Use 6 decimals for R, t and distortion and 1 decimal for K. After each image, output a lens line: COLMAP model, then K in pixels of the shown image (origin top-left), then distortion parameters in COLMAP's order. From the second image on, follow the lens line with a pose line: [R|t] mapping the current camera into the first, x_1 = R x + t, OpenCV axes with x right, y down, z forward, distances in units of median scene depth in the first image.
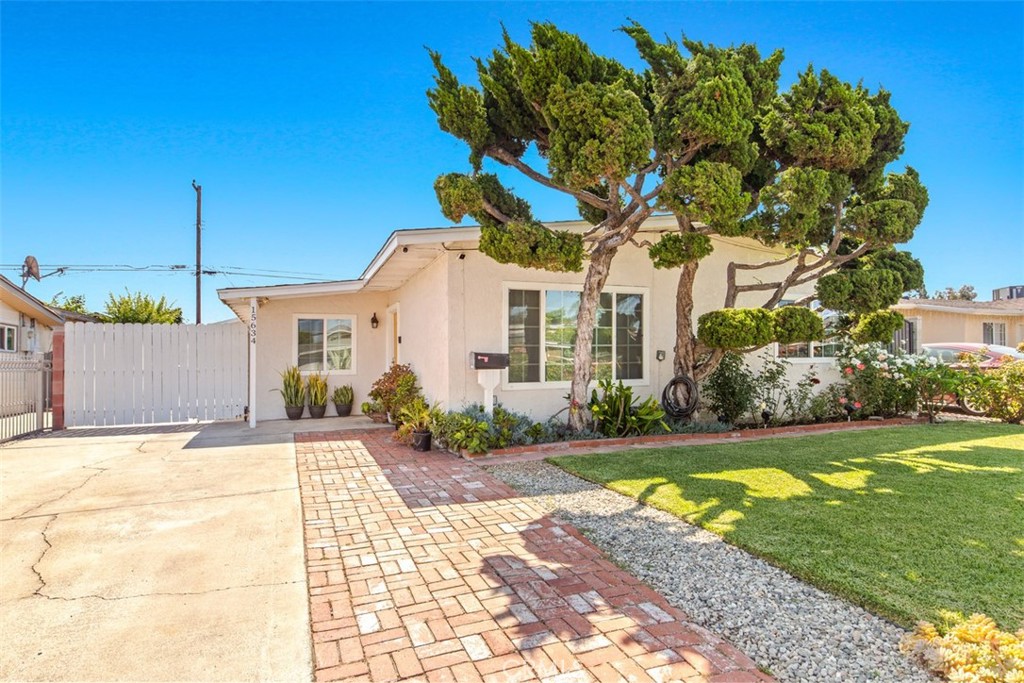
lens RADIAL K [[525.7, 0, 519.9], [0, 525.7, 340.2], [0, 0, 1]] dist [0.005171, -0.001928]
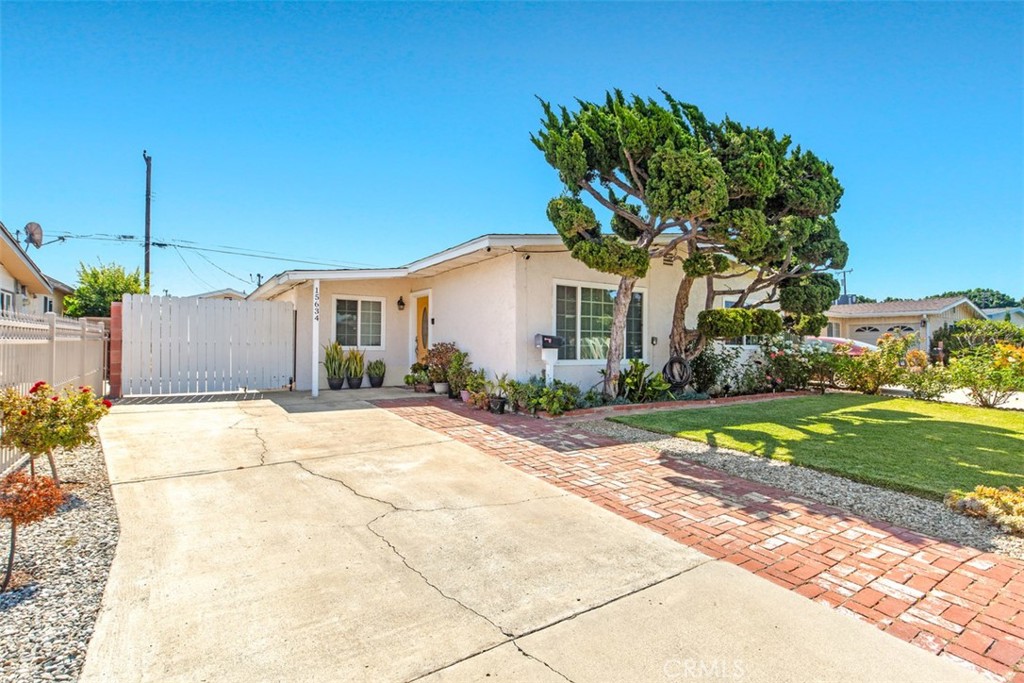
lens RADIAL K [[483.2, 0, 519.3], [0, 483.2, 315.6], [0, 0, 1]] dist [0.001525, -0.000145]
pose [[0.976838, 0.037126, 0.210734, -0.366863], [-0.033722, 0.999237, -0.019724, 0.001562], [-0.211305, 0.012161, 0.977345, -0.111960]]
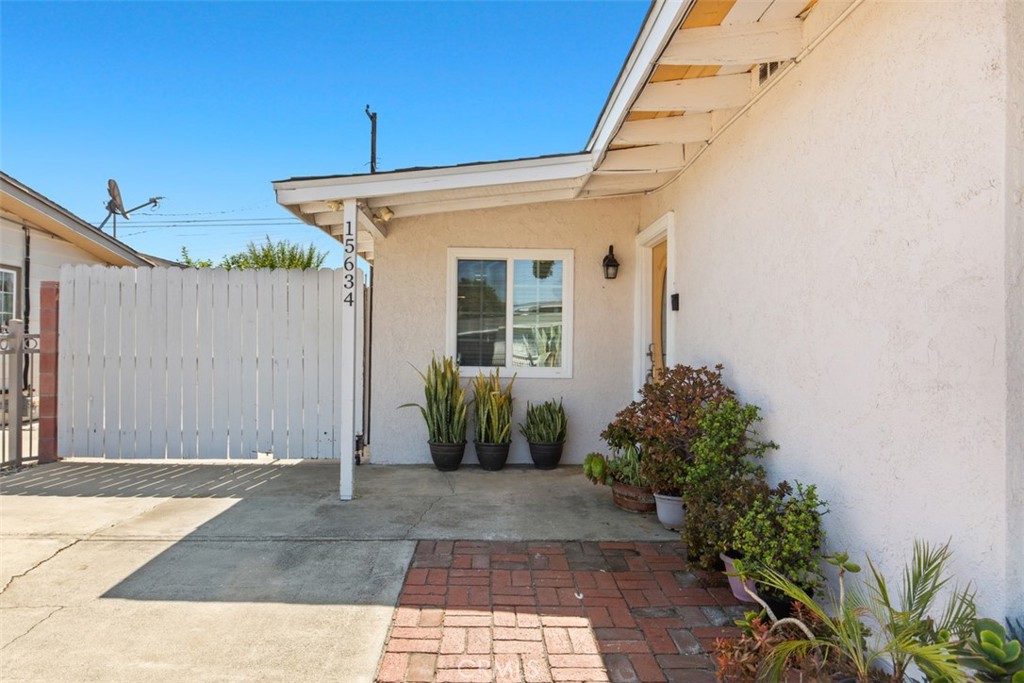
lens RADIAL K [[626.0, 0, 519.2], [0, 626.0, 337.6], [0, 0, 1]] dist [0.033901, -0.000850]
pose [[0.932388, 0.023106, -0.360720, -0.225507], [-0.012319, 0.999406, 0.032173, 0.017569], [0.361249, -0.025554, 0.932119, 0.679592]]
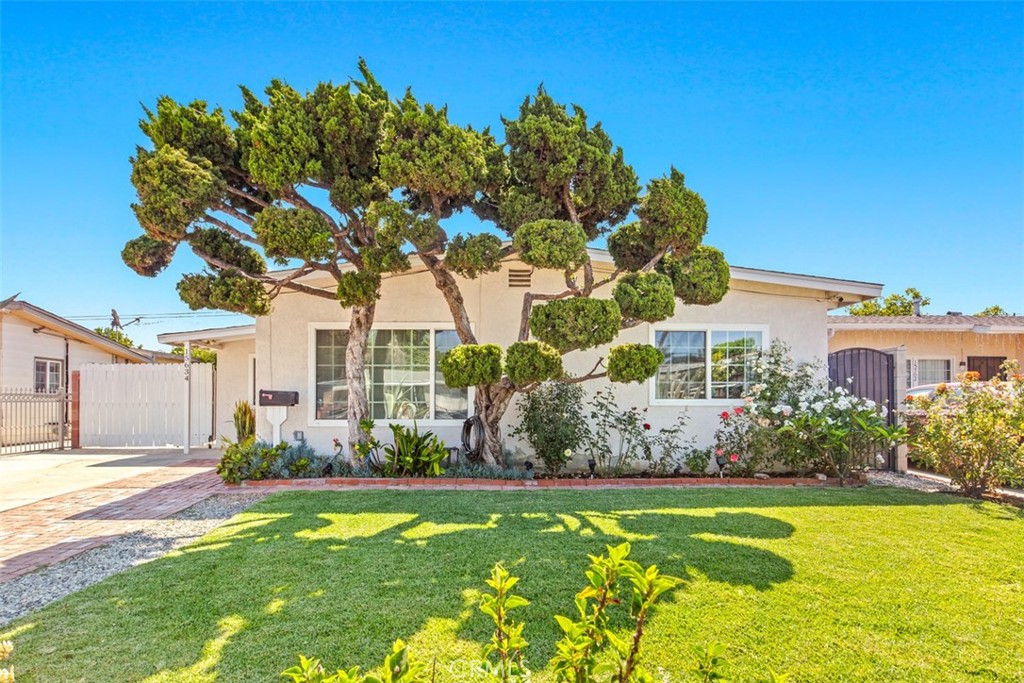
lens RADIAL K [[584.0, 0, 548.8], [0, 584.0, 379.1], [0, 0, 1]] dist [0.004125, 0.000947]
pose [[0.942790, 0.001004, -0.333385, 0.802796], [0.002283, 0.999953, 0.009466, -0.008844], [0.333378, -0.009685, 0.942743, 0.064030]]
